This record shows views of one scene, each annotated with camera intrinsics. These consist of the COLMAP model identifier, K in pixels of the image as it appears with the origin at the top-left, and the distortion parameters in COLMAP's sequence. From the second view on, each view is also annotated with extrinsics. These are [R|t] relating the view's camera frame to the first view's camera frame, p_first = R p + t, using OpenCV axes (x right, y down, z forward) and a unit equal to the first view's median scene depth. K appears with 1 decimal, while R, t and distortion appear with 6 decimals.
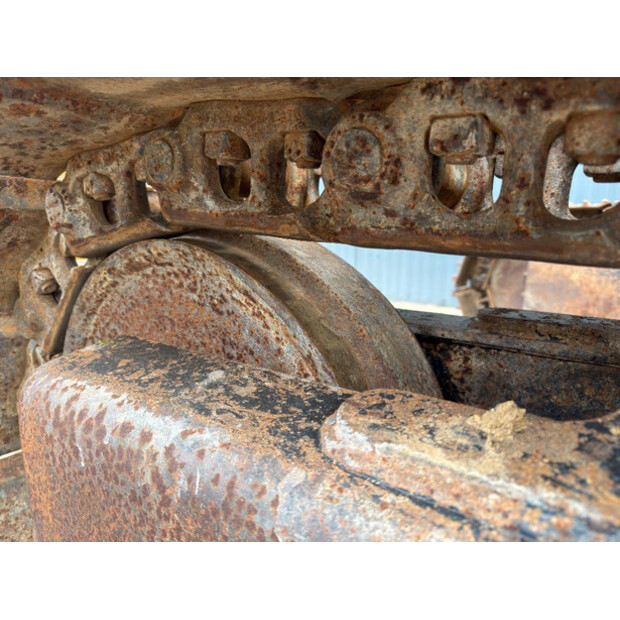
lens RADIAL K [[442.1, 0, 315.2], [0, 442.1, 308.8], [0, 0, 1]] dist [0.060685, -0.095583]
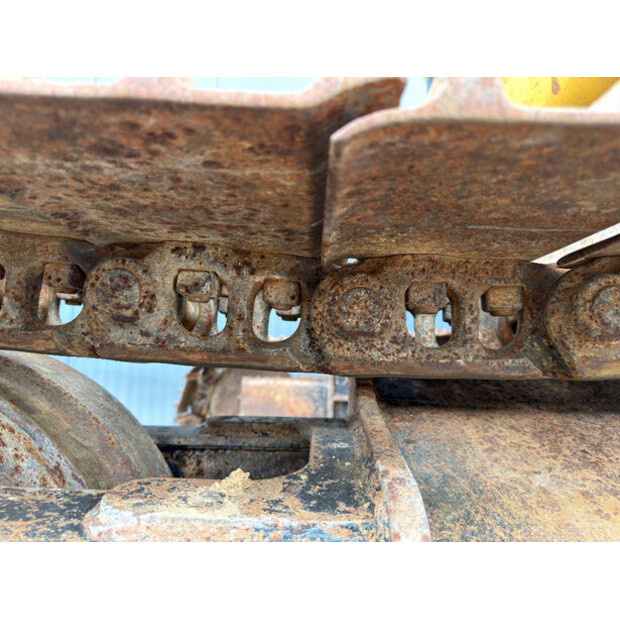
lens RADIAL K [[442.1, 0, 315.2], [0, 442.1, 308.8], [0, 0, 1]] dist [0.060685, -0.095583]
pose [[0.820435, 0.074217, 0.566902, -0.158775], [0.090352, 0.962249, -0.256735, 0.086496], [-0.564555, 0.261855, 0.782758, -0.289639]]
